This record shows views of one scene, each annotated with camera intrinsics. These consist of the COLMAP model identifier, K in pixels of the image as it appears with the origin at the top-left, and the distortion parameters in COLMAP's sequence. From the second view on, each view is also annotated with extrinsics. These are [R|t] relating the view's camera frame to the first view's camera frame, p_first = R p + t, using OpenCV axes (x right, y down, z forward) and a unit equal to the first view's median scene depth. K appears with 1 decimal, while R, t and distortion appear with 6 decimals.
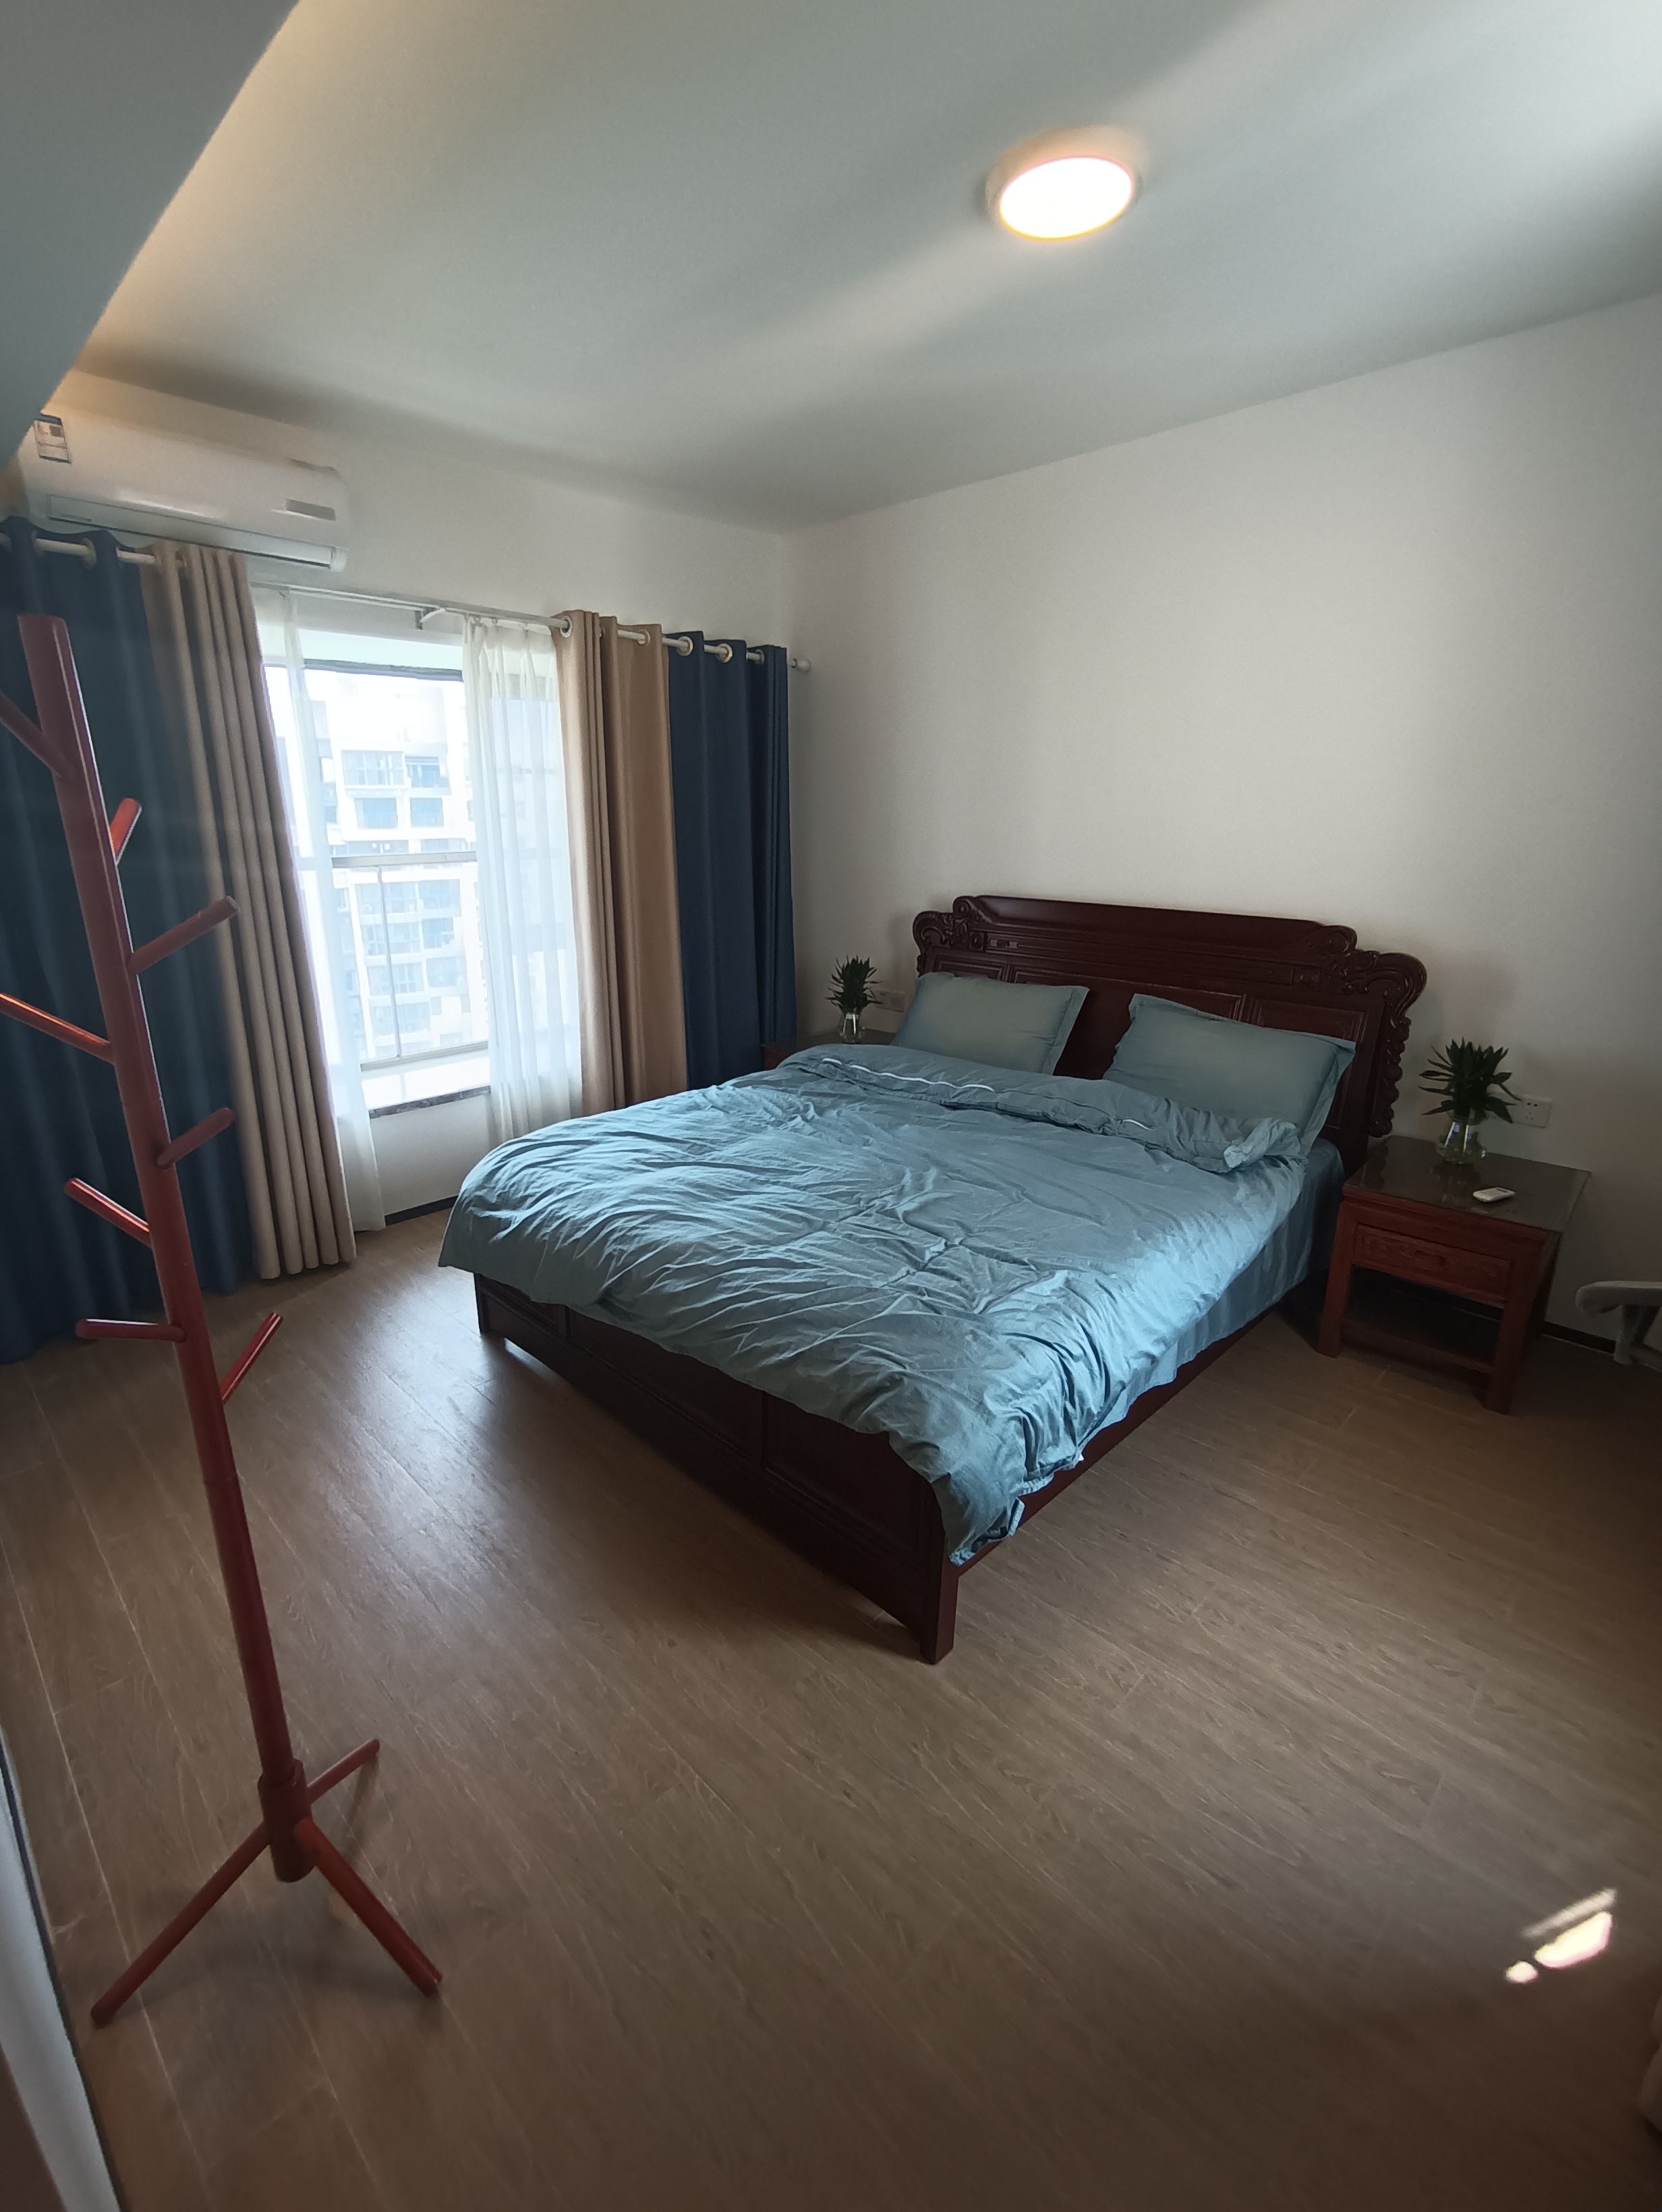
lens RADIAL K [[1004.7, 0, 830.9], [0, 1004.7, 1095.8], [0, 0, 1]] dist [-0.030028, 0.003756]
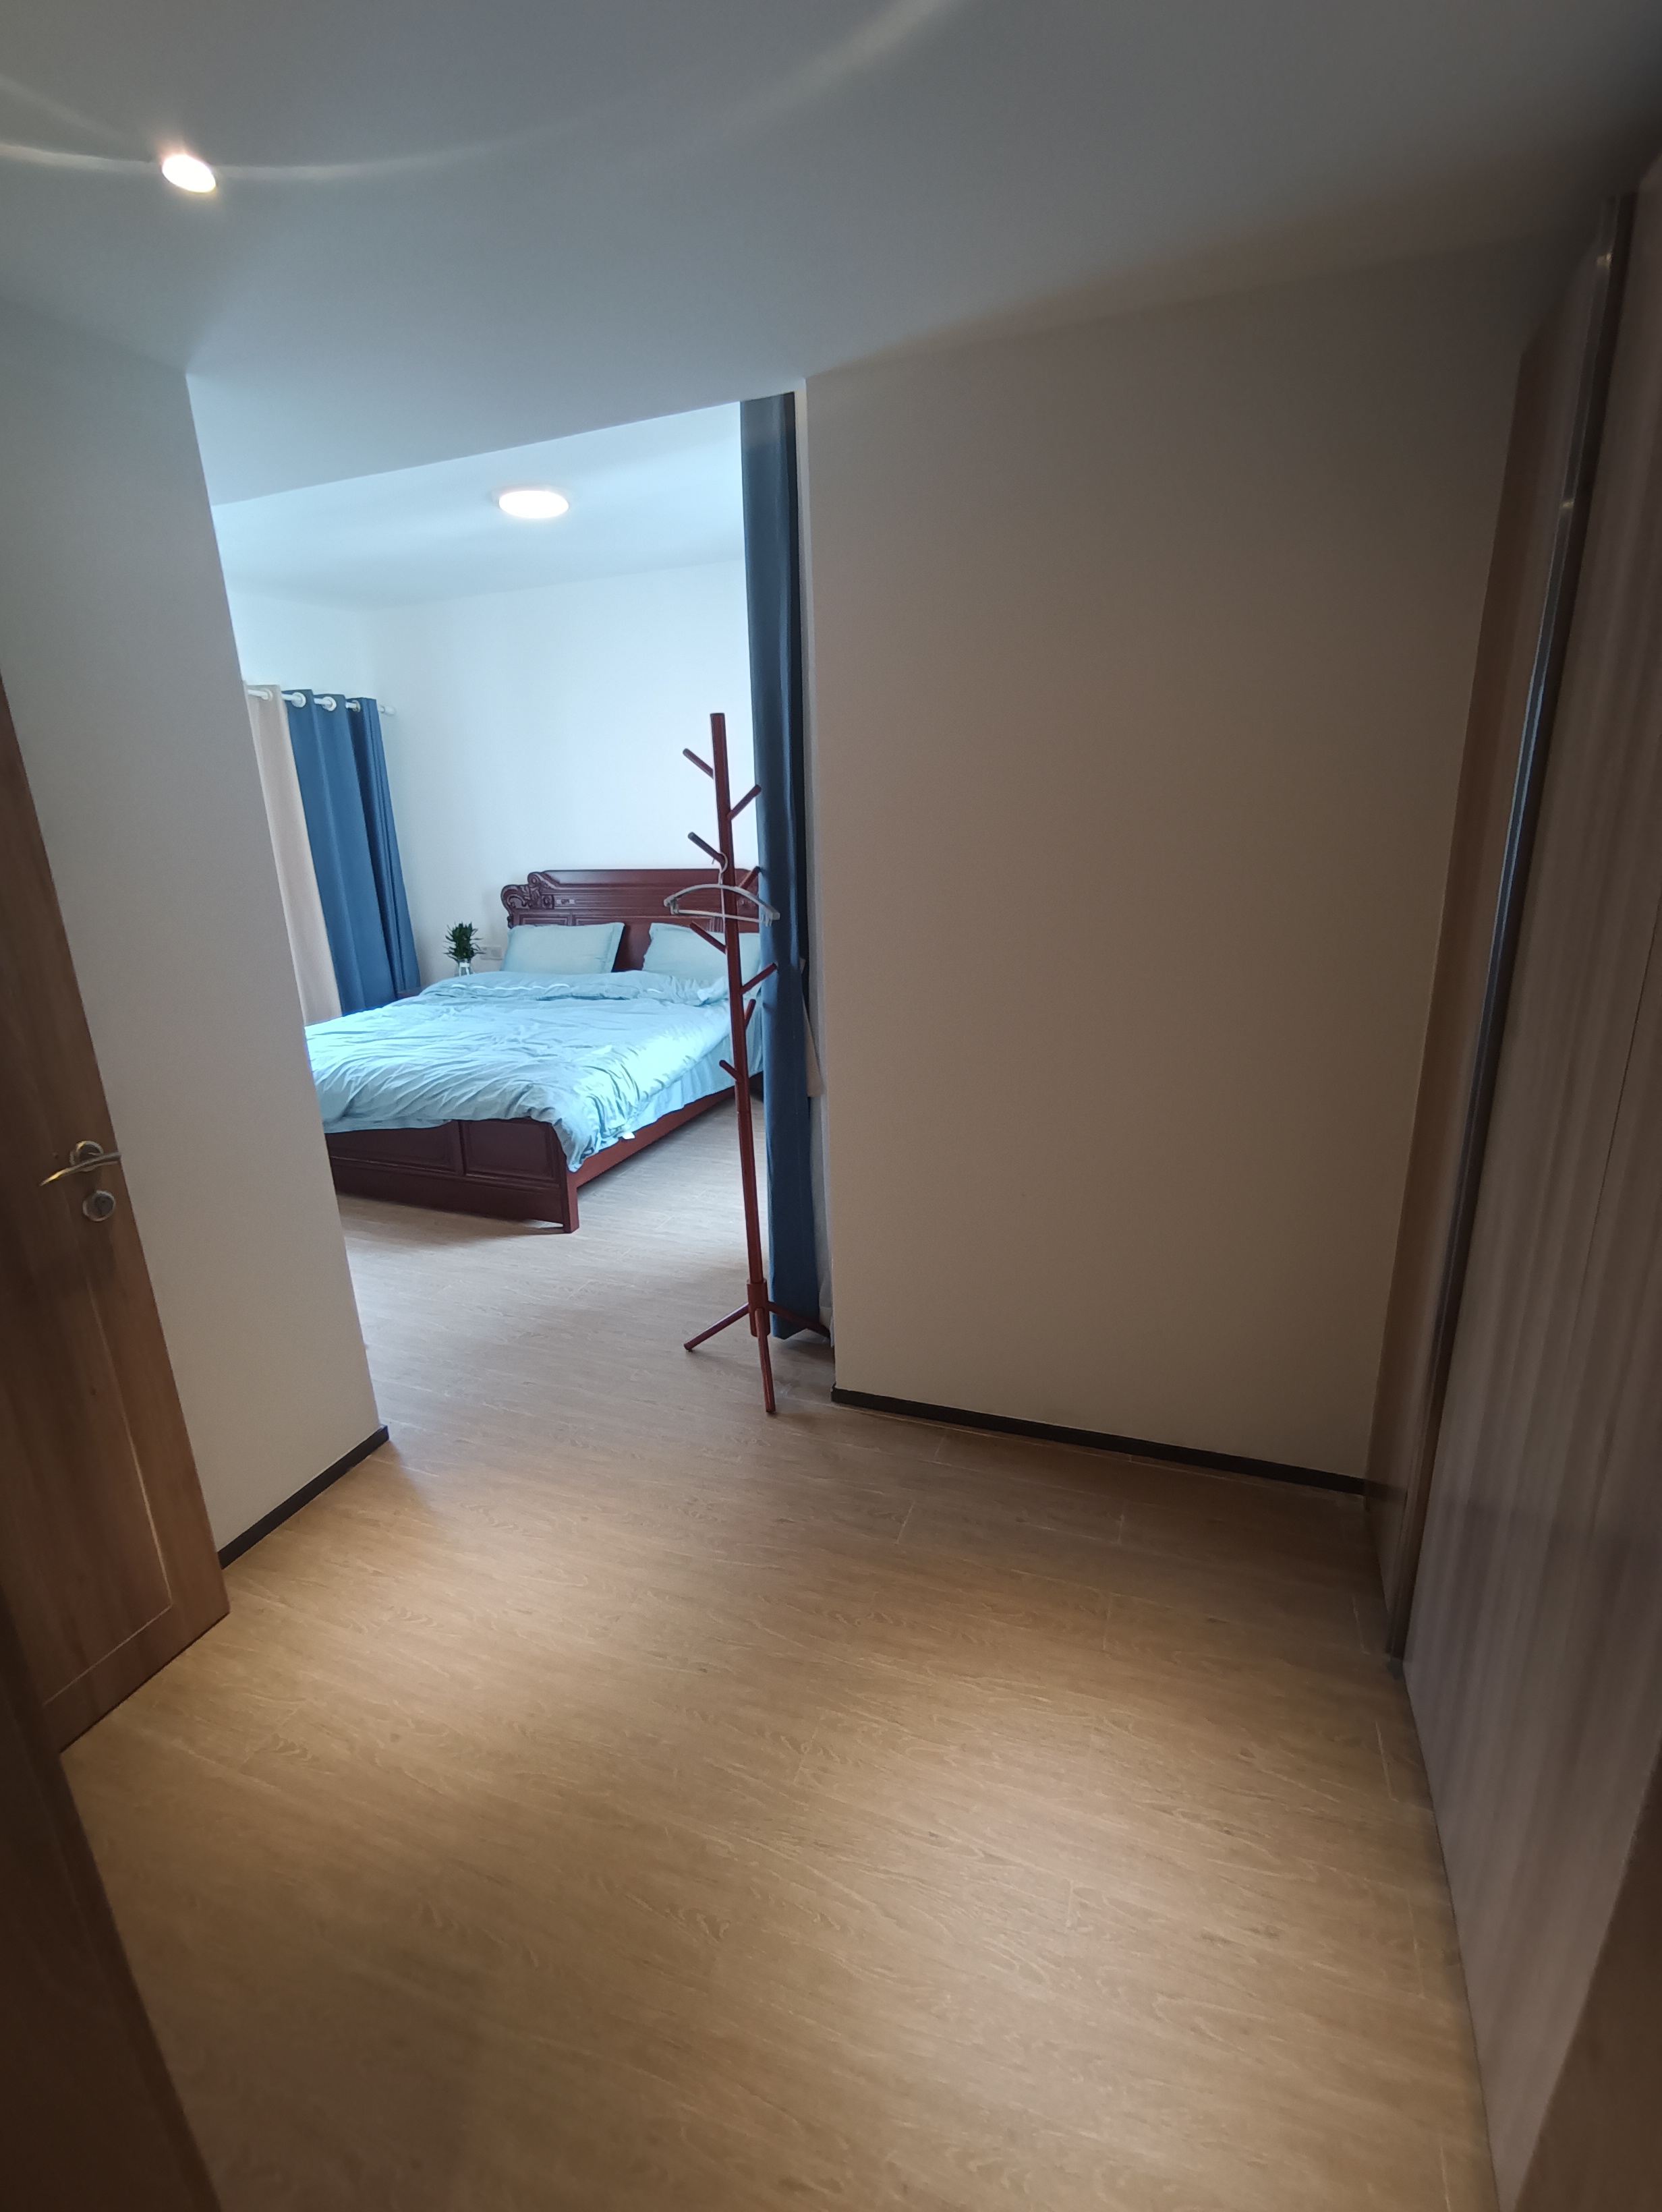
lens RADIAL K [[1004.7, 0, 809.6], [0, 1004.7, 1117.0], [0, 0, 1]] dist [-0.030028, 0.003756]
pose [[0.924479, -0.142400, 0.353640, -0.093117], [0.136845, 0.989752, 0.040803, 0.224226], [-0.355826, 0.010672, 0.934491, -0.748013]]
